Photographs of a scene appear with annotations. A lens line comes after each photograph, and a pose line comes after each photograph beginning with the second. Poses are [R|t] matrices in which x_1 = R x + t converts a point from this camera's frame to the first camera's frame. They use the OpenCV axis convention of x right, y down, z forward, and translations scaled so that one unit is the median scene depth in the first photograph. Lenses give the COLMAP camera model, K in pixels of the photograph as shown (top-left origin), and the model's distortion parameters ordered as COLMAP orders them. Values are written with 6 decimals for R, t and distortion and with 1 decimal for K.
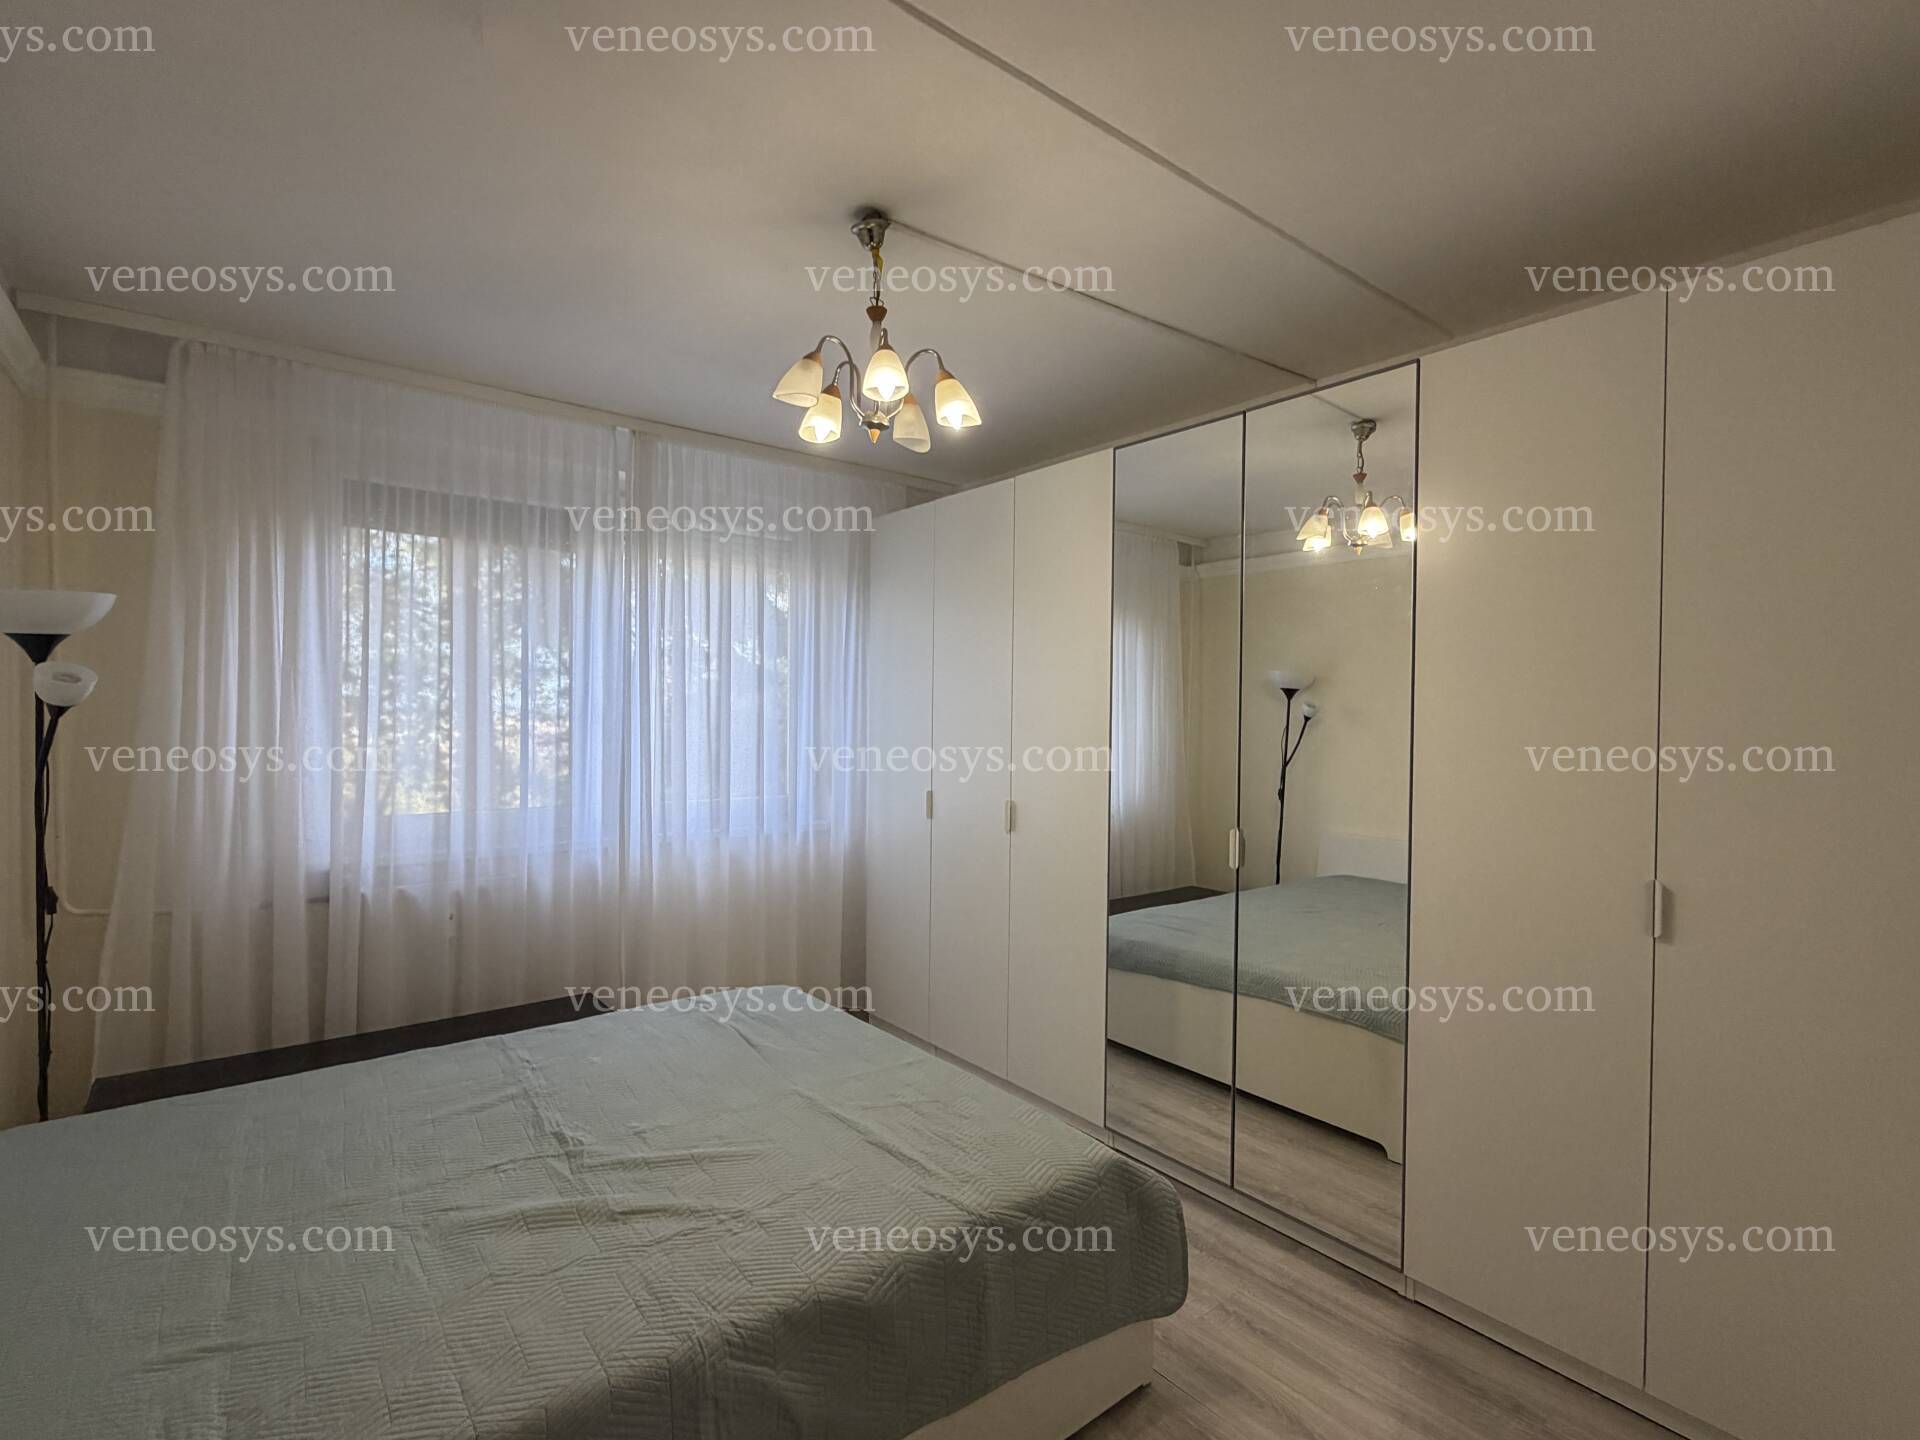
lens RADIAL K [[916.1, 0, 962.7], [0, 916.1, 720.3], [0, 0, 1]] dist [-0.004739, -0.000887]
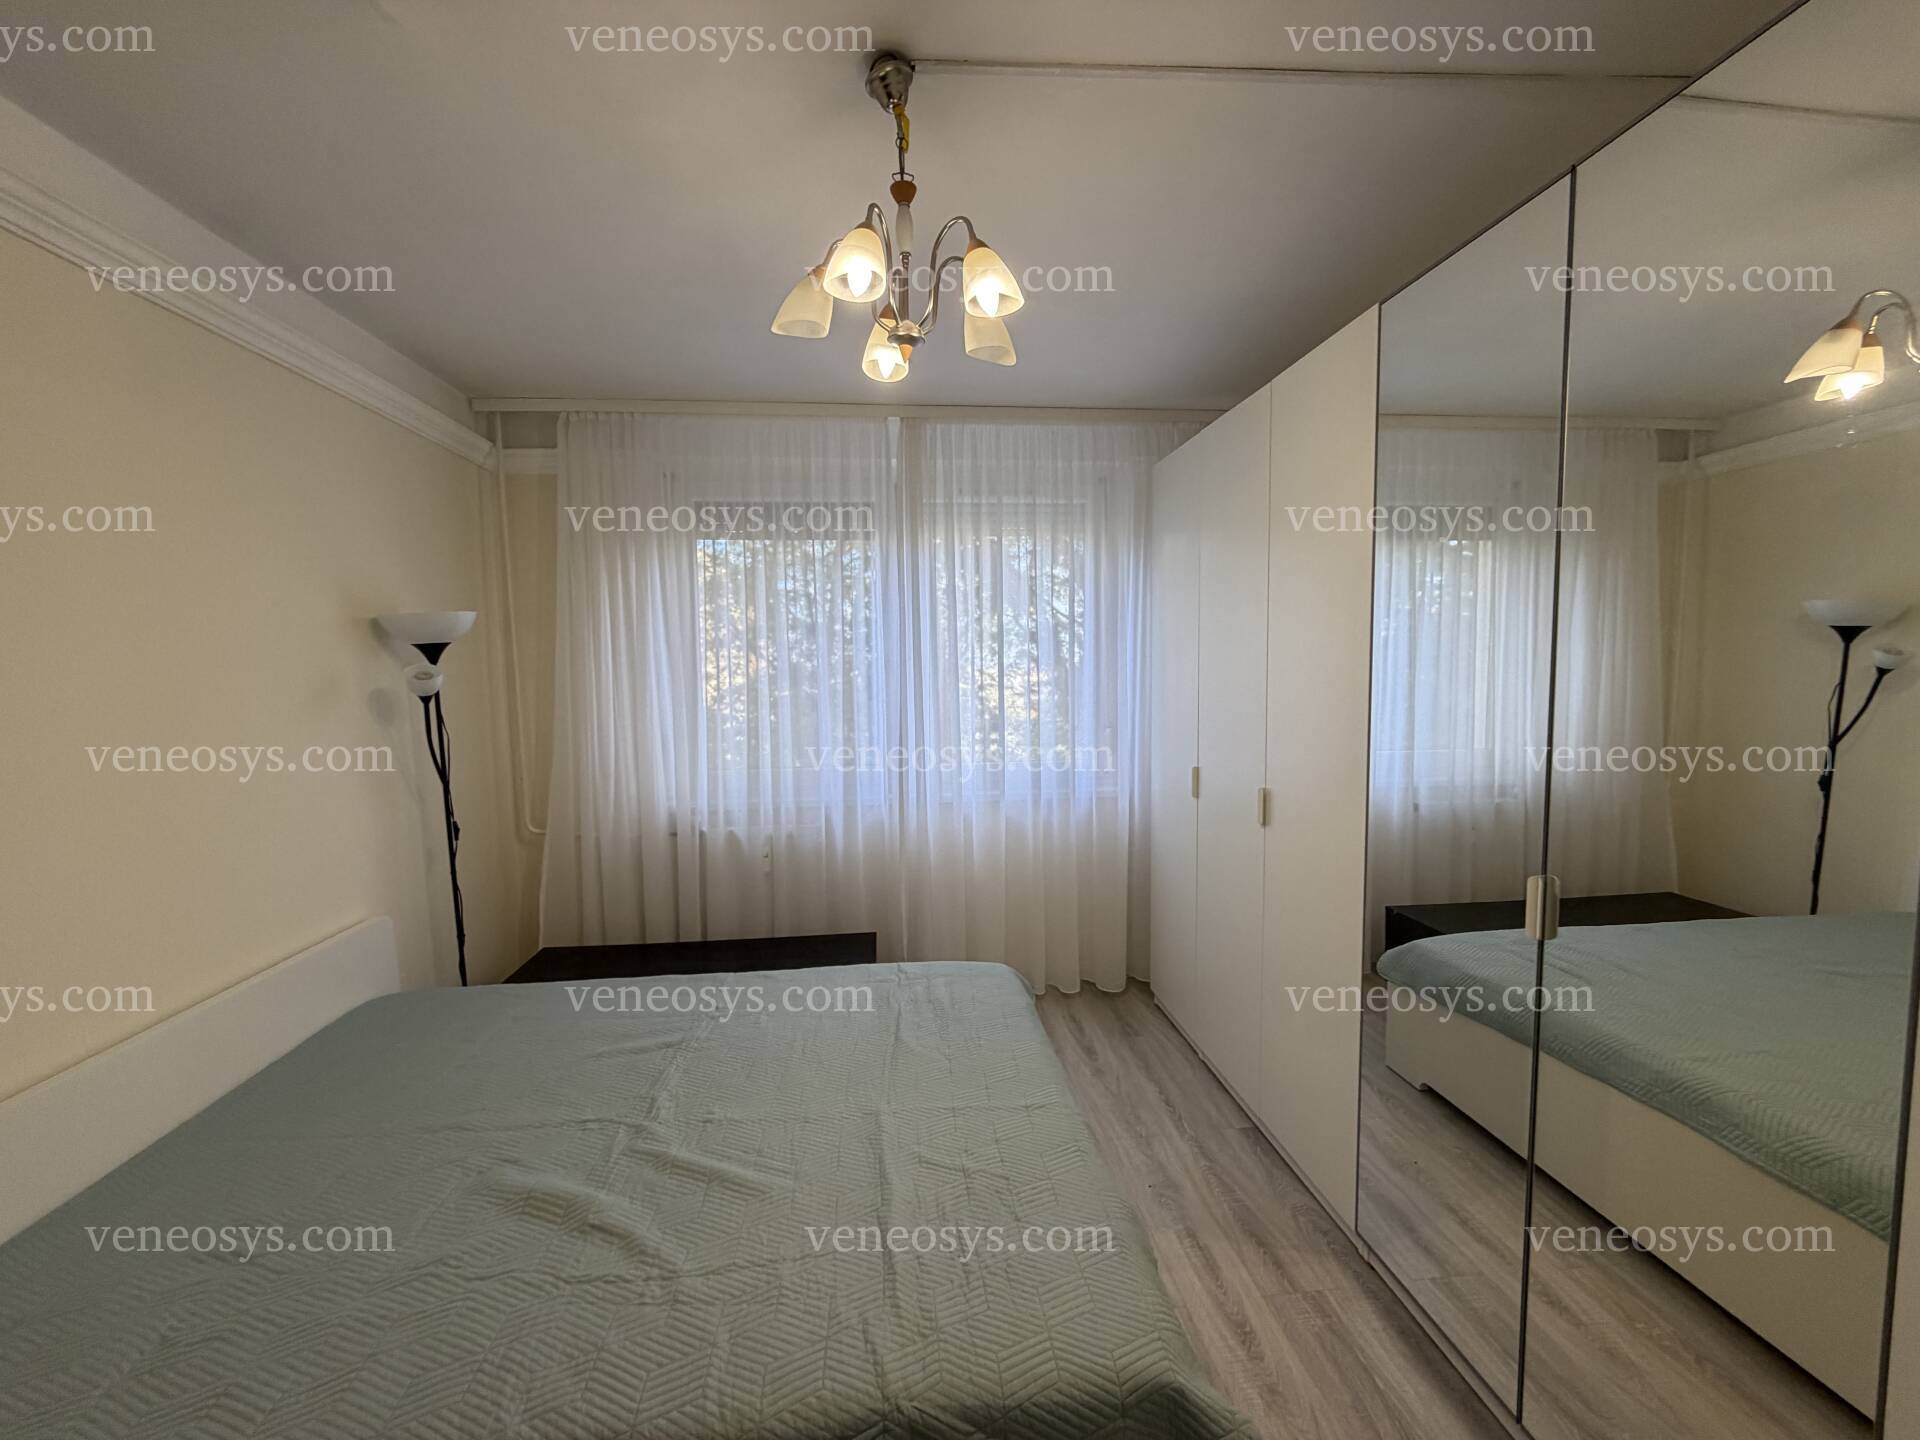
lens RADIAL K [[769.3, 0, 953.5], [0, 769.3, 720.9], [0, 0, 1]] dist [0.004637, -0.000307]
pose [[0.834775, 0.017814, -0.550303, 0.206605], [0.020365, 0.997793, 0.063194, -0.023023], [0.550214, -0.063960, 0.832571, 0.293560]]
